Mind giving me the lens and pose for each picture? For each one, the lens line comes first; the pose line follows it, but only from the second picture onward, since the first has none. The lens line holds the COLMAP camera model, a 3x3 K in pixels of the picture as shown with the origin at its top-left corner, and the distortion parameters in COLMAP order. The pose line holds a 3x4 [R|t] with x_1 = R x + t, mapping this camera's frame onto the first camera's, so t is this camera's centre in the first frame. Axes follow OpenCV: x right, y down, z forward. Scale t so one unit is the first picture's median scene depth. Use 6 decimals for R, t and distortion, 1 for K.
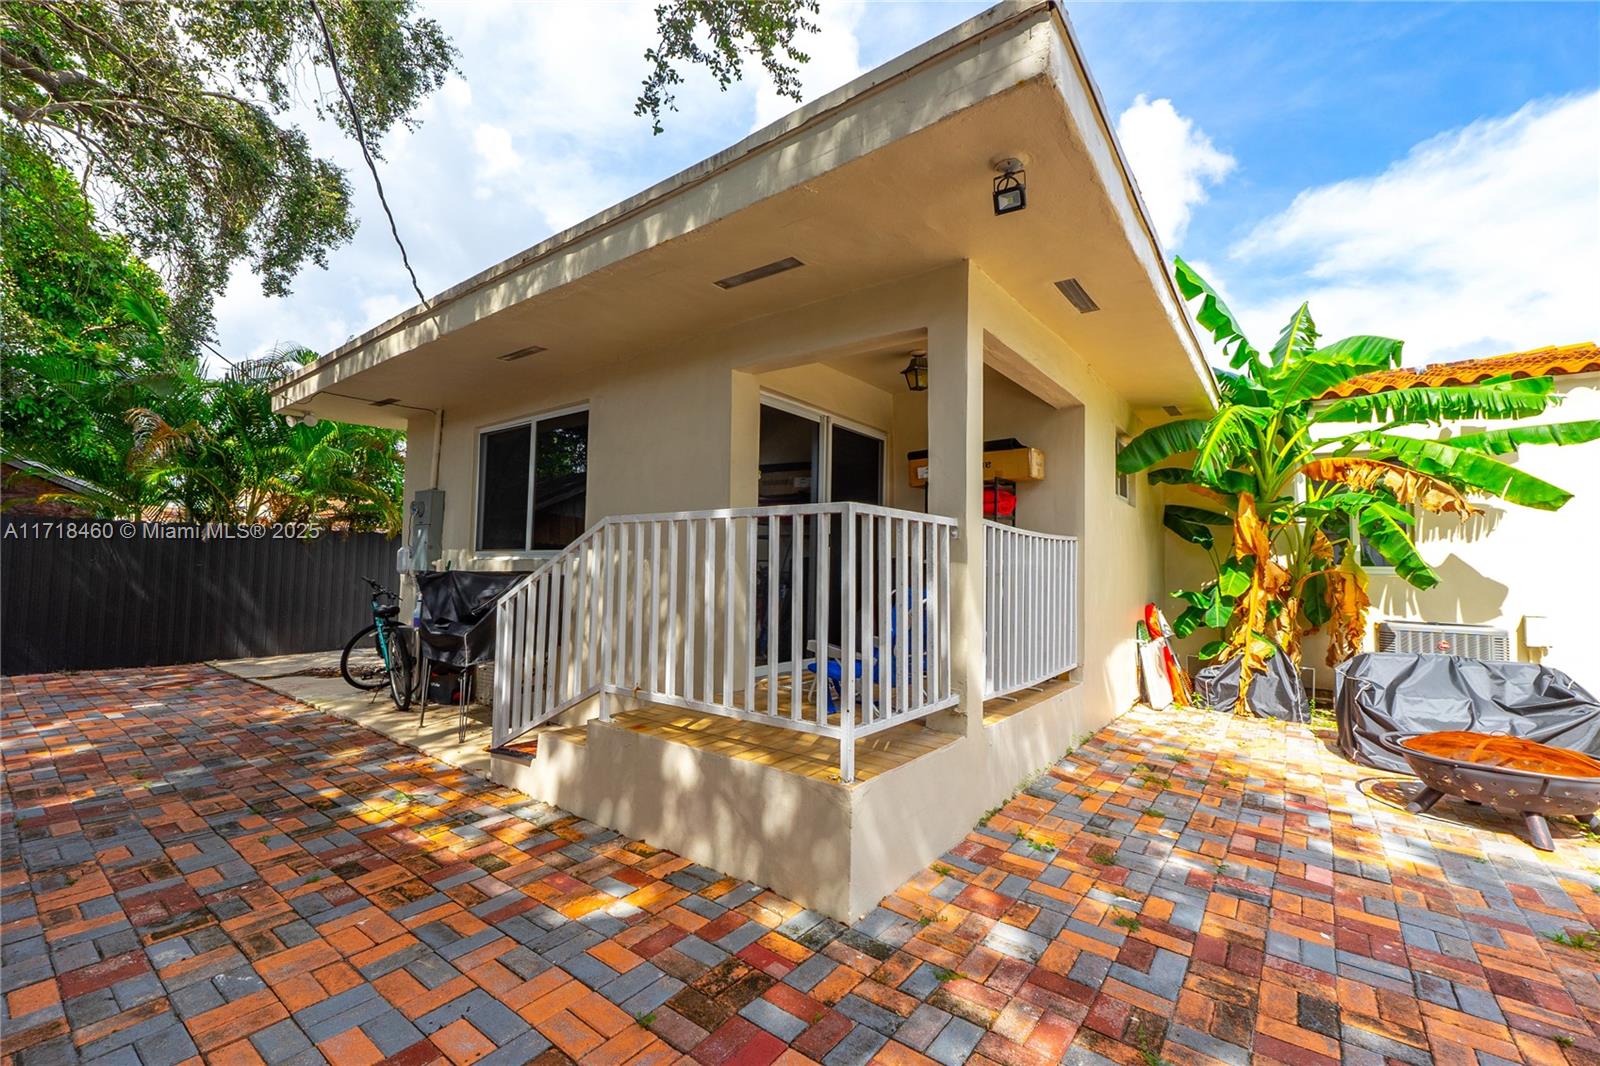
lens RADIAL K [[664.0, 0, 804.3], [0, 664.0, 533.0], [0, 0, 1]] dist [-0.009455, 0.000260]
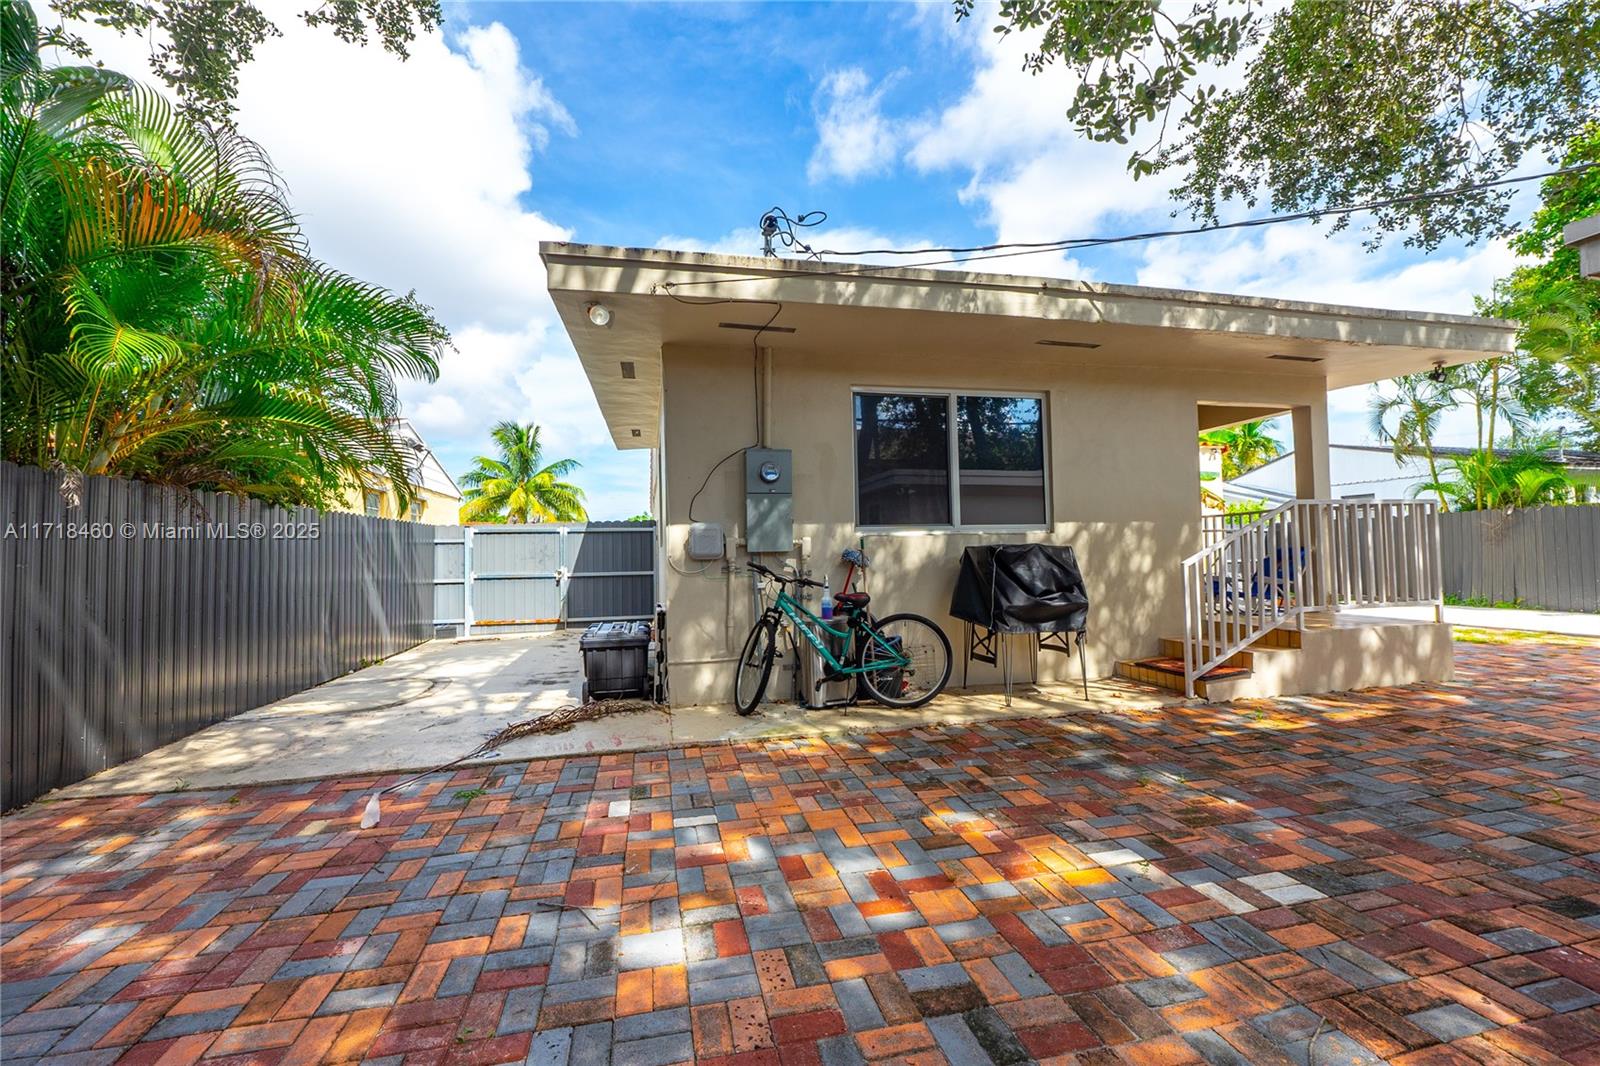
lens RADIAL K [[664.0, 0, 797.3], [0, 664.0, 529.3], [0, 0, 1]] dist [-0.009455, 0.000260]
pose [[0.645244, -0.004360, 0.763964, -1.124735], [-0.011209, 0.999822, 0.015174, 0.016958], [-0.763894, -0.018354, 0.645080, 0.453500]]
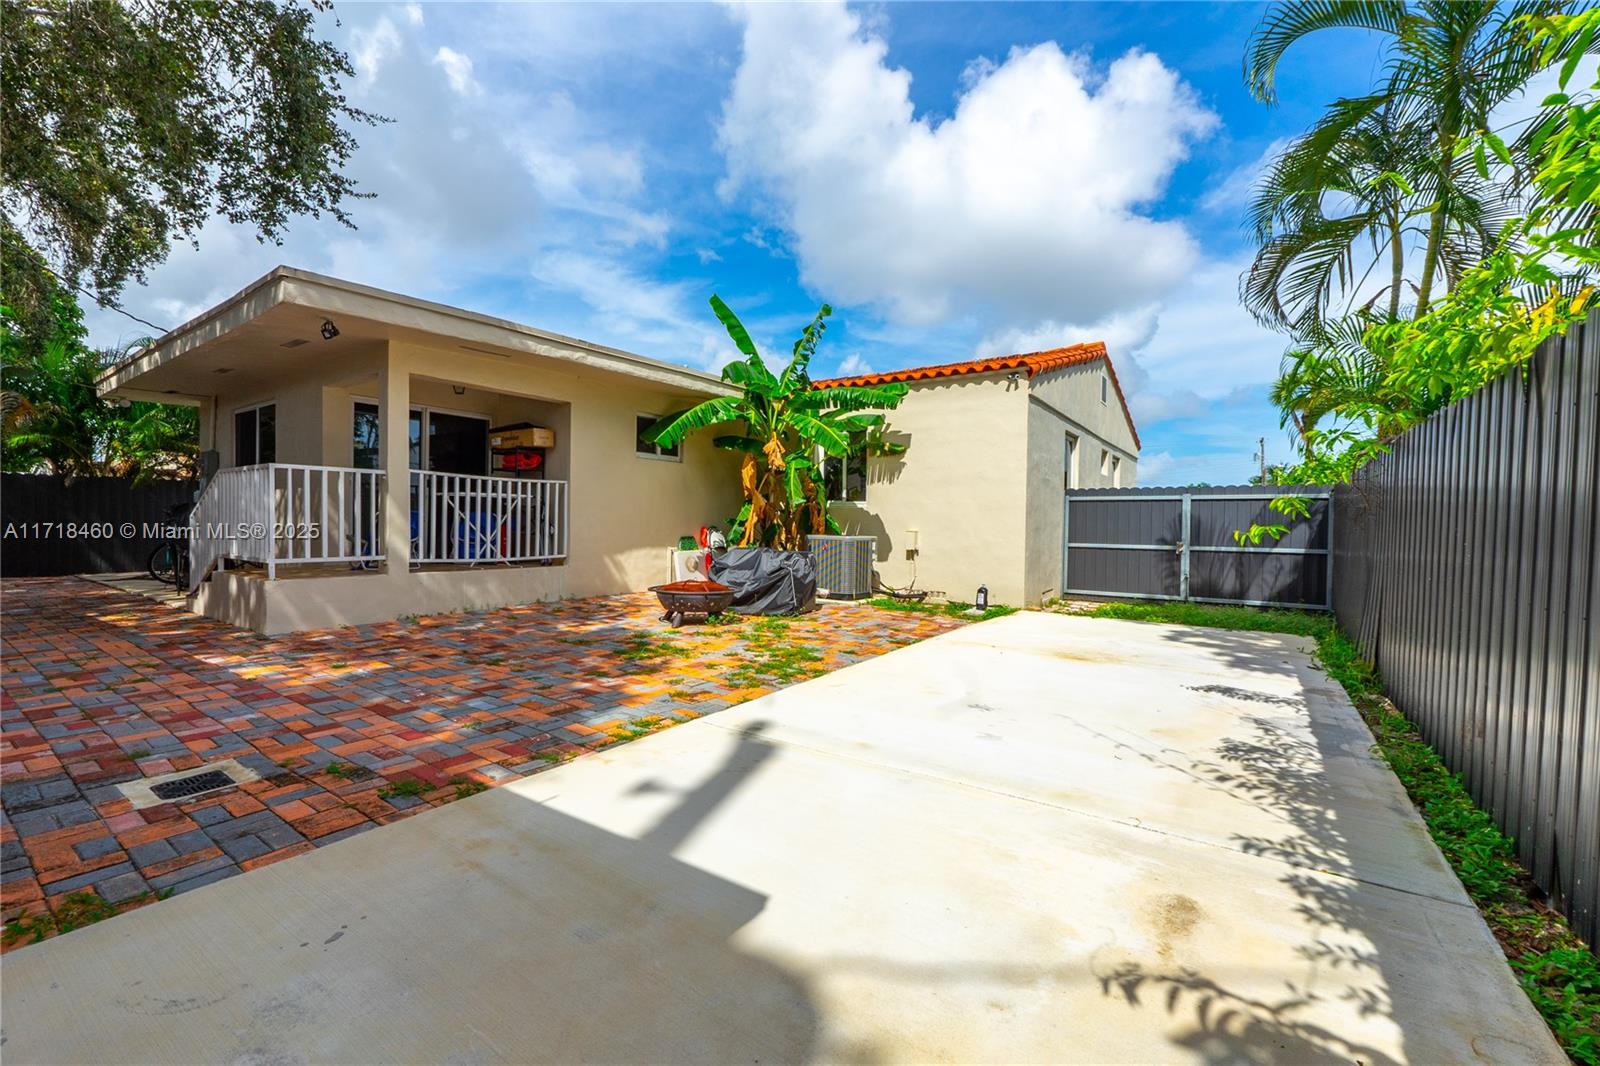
lens RADIAL K [[664.0, 0, 789.3], [0, 664.0, 537.3], [0, 0, 1]] dist [-0.009455, 0.000260]
pose [[0.999626, 0.001359, 0.027322, 0.695656], [-0.003429, 0.997111, 0.075882, 0.011231], [-0.027140, -0.075947, 0.996742, -0.524625]]
